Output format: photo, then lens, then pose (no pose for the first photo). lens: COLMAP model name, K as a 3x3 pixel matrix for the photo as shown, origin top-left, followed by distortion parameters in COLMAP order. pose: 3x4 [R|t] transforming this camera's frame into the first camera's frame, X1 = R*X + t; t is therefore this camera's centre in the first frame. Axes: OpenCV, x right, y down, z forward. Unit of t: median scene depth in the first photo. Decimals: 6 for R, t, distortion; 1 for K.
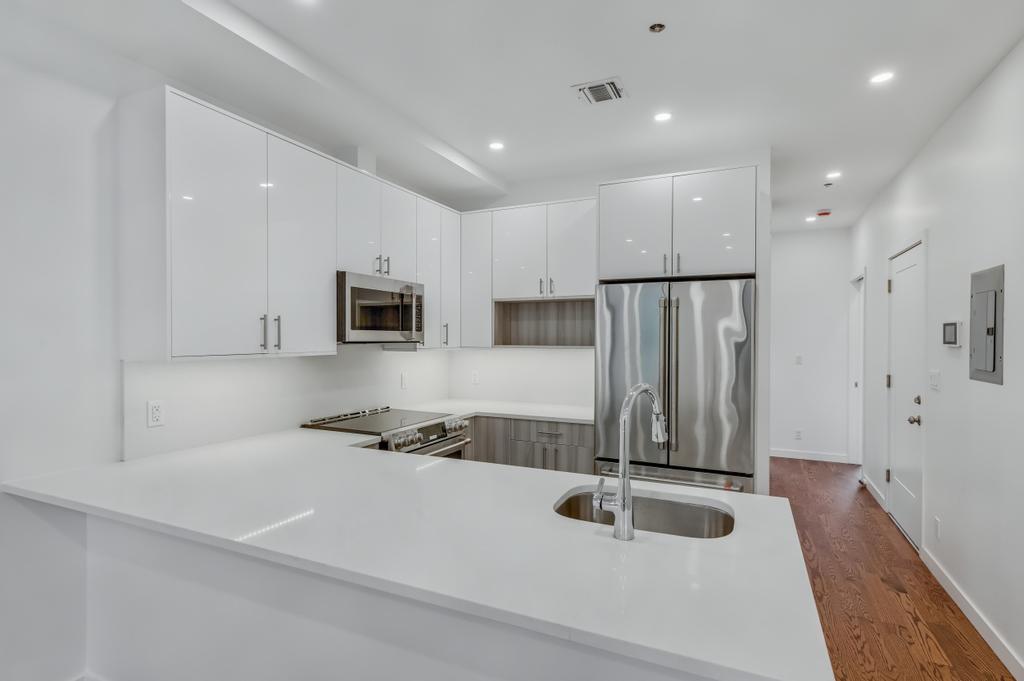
lens RADIAL K [[510.6, 0, 513.5], [0, 510.6, 342.6], [0, 0, 1]] dist [0.007780, 0.000286]
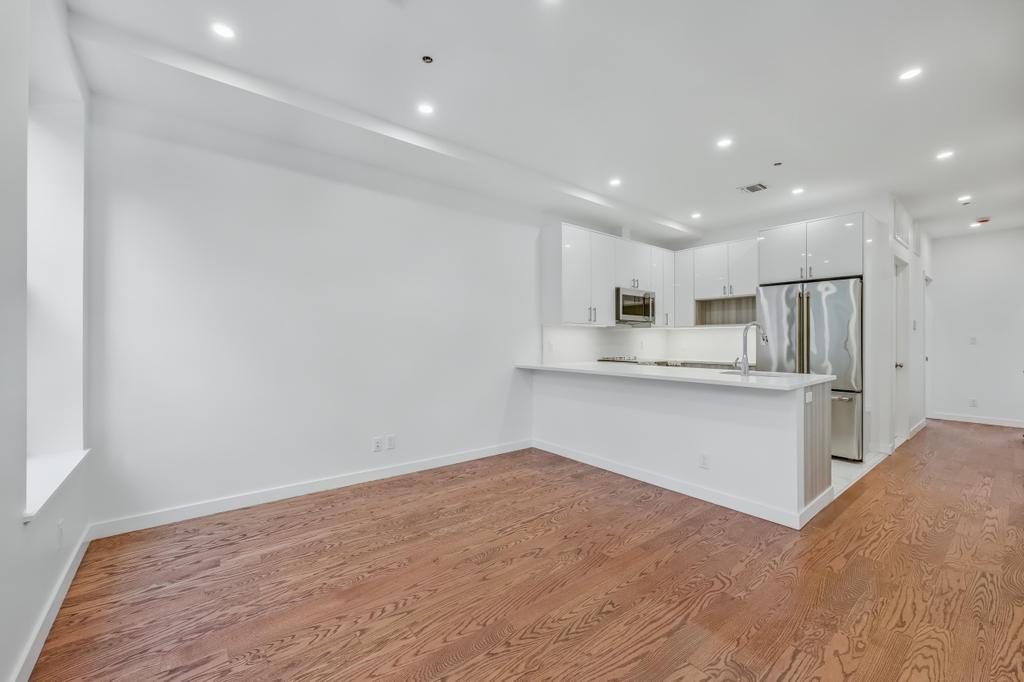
lens RADIAL K [[410.1, 0, 514.6], [0, 410.1, 337.4], [0, 0, 1]] dist [-0.006462, 0.003366]
pose [[0.897002, -0.005627, -0.441991, 0.033375], [-0.003511, 0.999797, -0.019853, 0.097038], [0.442012, 0.019360, 0.896800, -0.674840]]
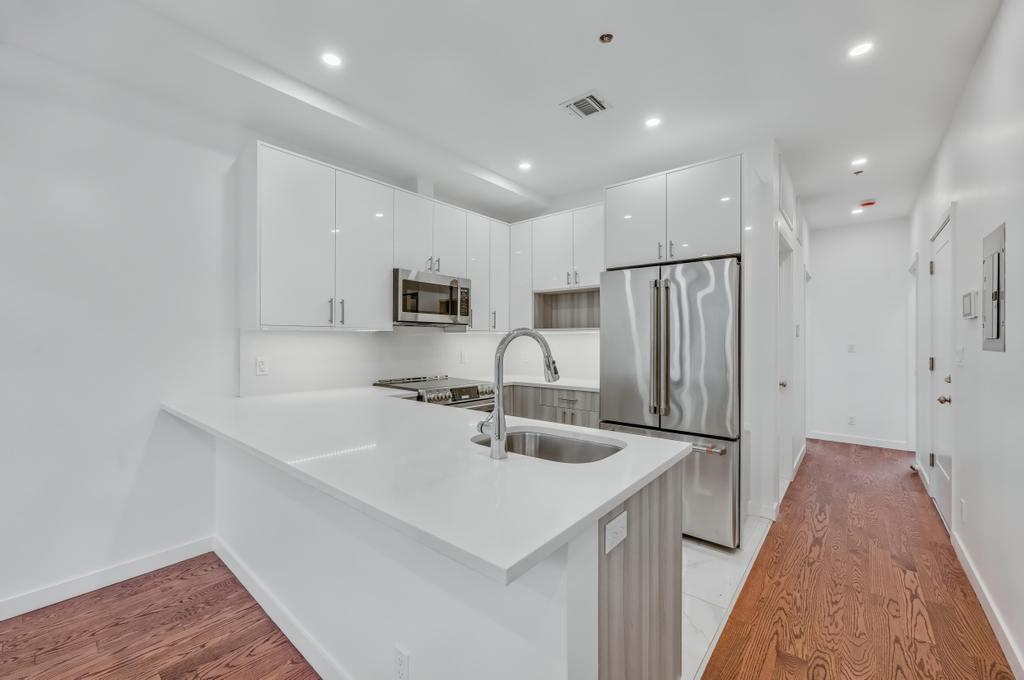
lens RADIAL K [[410.1, 0, 513.2], [0, 410.1, 338.2], [0, 0, 1]] dist [-0.006462, 0.003366]
pose [[0.966124, -0.001878, -0.258070, 0.214527], [-0.001766, 0.999902, -0.013886, 0.052435], [0.258071, 0.013872, 0.966026, 0.041021]]
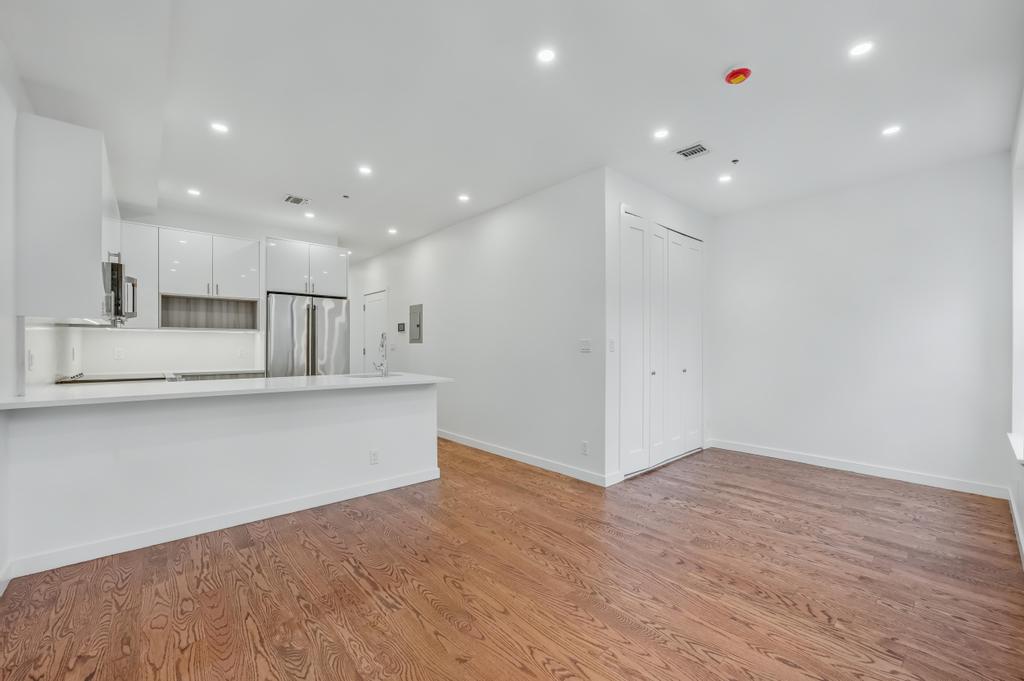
lens RADIAL K [[410.1, 0, 508.5], [0, 410.1, 346.3], [0, 0, 1]] dist [-0.006462, 0.003366]
pose [[0.403107, -0.003289, 0.915147, -0.835317], [0.009026, 0.999959, -0.000382, 0.082513], [-0.915109, 0.008414, 0.403120, -0.354254]]
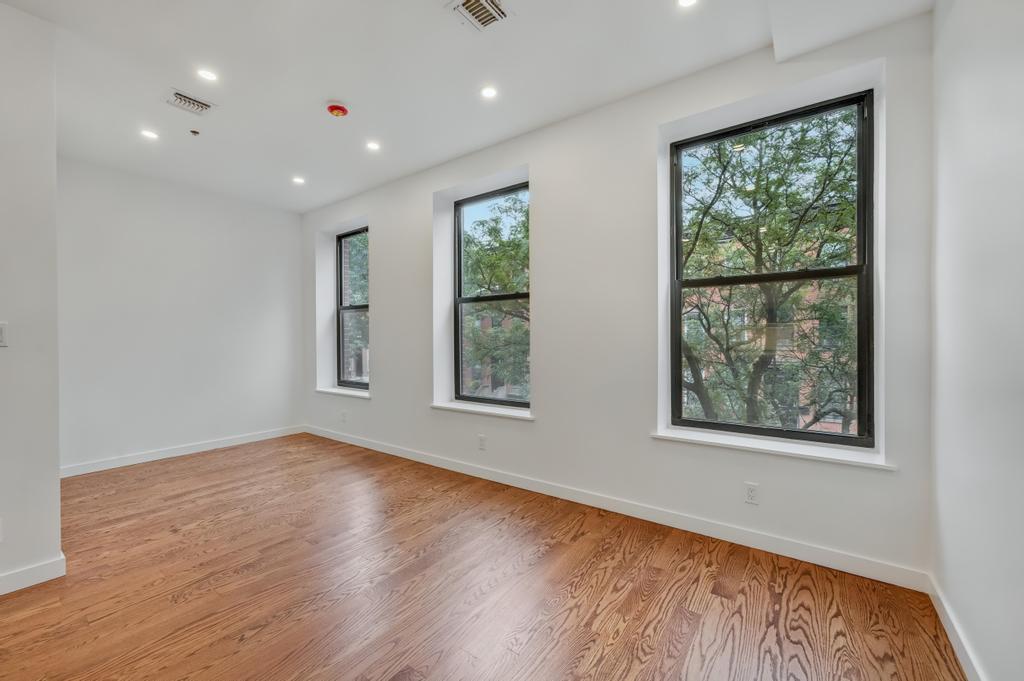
lens RADIAL K [[410.1, 0, 513.0], [0, 410.1, 338.7], [0, 0, 1]] dist [-0.006462, 0.003366]
pose [[-0.980704, 0.002008, 0.195488, -0.539266], [0.004680, 0.999902, 0.013206, 0.085061], [-0.195442, 0.013866, -0.980617, 0.354621]]
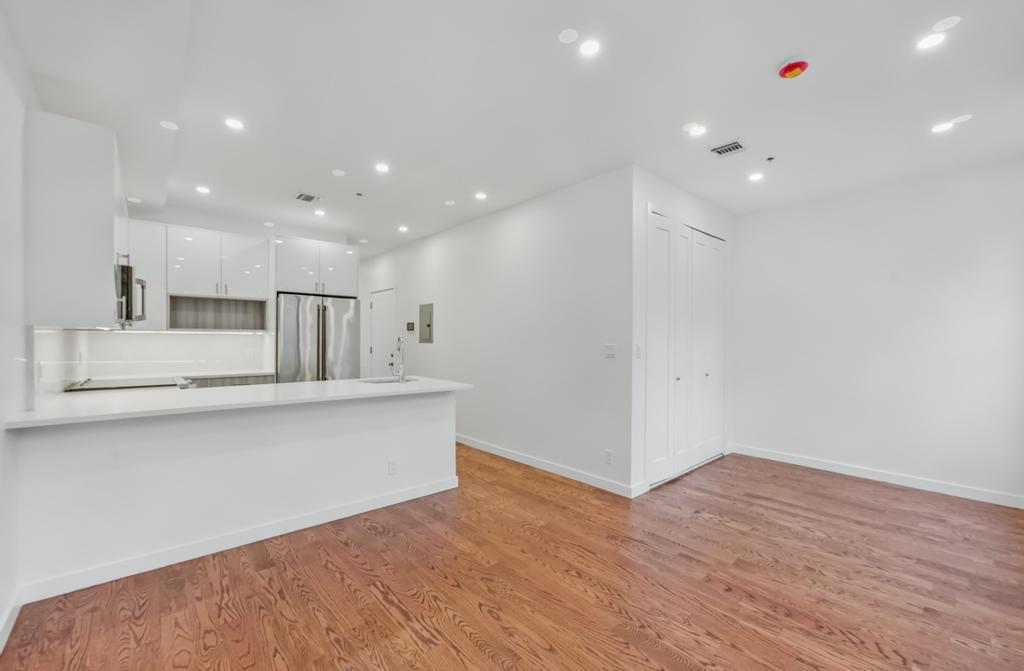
lens RADIAL K [[409.2, 0, 504.0], [0, 409.2, 343.0], [0, 0, 1]] dist [-0.005042, 0.002312]
pose [[0.407826, -0.009473, 0.913010, -0.820519], [0.005891, 0.999953, 0.007743, 0.049703], [-0.913041, 0.002221, 0.407863, -0.275179]]
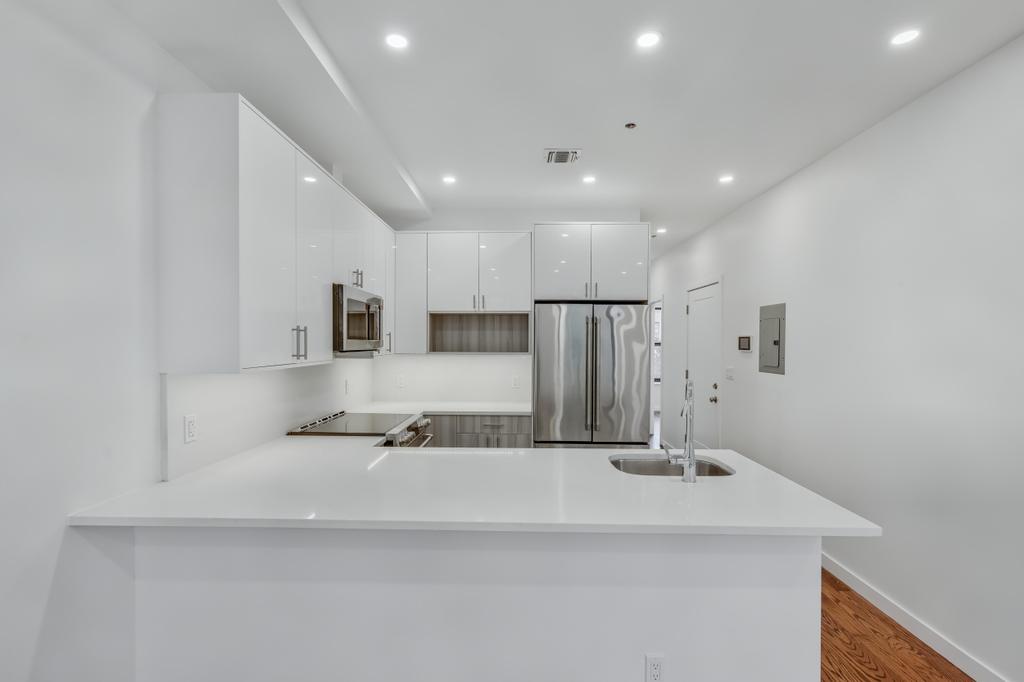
lens RADIAL K [[465.6, 0, 512.1], [0, 465.6, 348.9], [0, 0, 1]] dist [0.004553, -0.001233]
pose [[0.915136, -0.004045, 0.403126, -0.361398], [0.001650, 0.999979, 0.006287, -0.010041], [-0.403143, -0.005089, 0.915123, -0.024191]]
